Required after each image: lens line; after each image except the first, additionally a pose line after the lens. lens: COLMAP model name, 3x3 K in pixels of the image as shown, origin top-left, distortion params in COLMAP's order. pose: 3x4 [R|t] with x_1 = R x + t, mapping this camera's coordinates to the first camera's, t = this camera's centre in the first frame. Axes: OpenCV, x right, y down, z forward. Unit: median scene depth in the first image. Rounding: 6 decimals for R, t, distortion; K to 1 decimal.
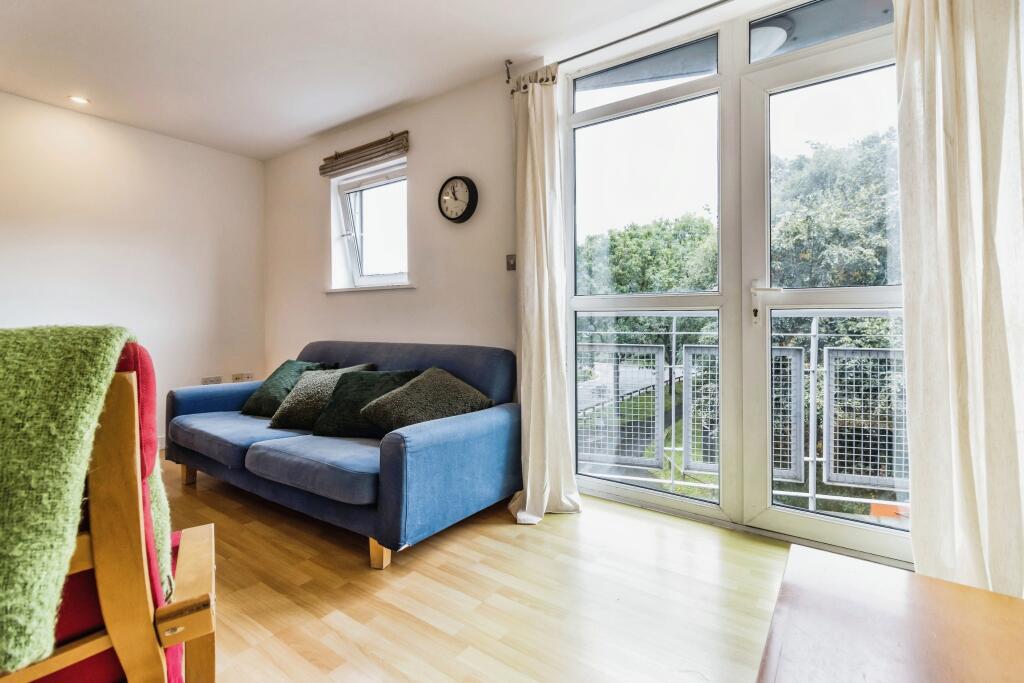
lens RADIAL K [[472.9, 0, 515.3], [0, 472.9, 320.6], [0, 0, 1]] dist [-0.003636, 0.000112]
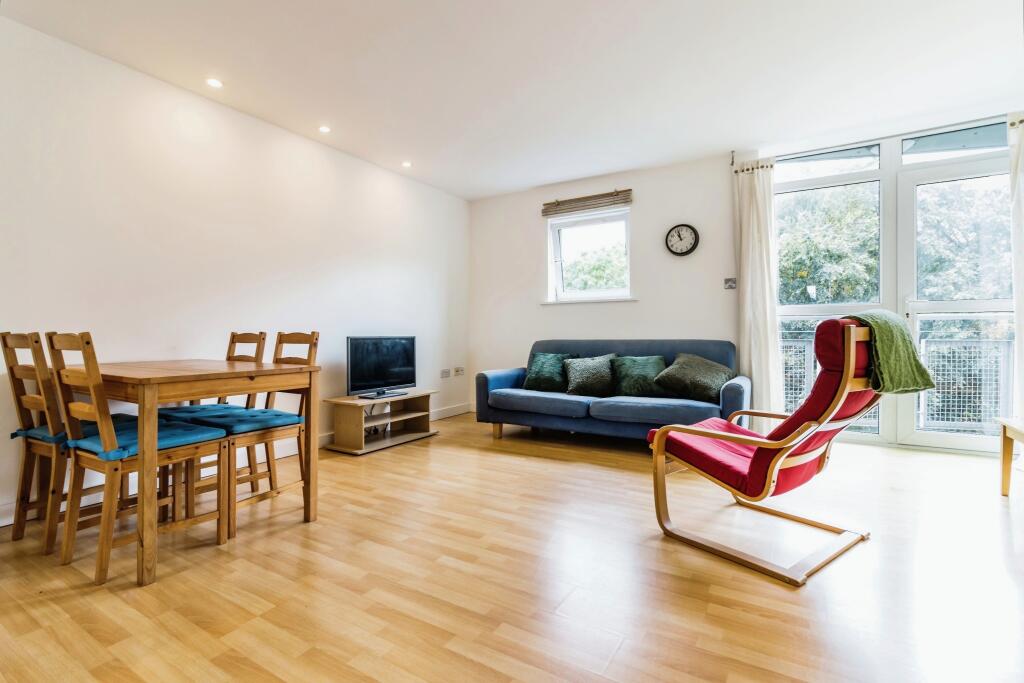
lens RADIAL K [[472.9, 0, 512.3], [0, 472.9, 338.0], [0, 0, 1]] dist [-0.003636, 0.000112]
pose [[0.998132, -0.004018, 0.060961, -0.656602], [0.003496, 0.999956, 0.008669, 0.029386], [-0.060993, -0.008440, 0.998102, -0.385374]]
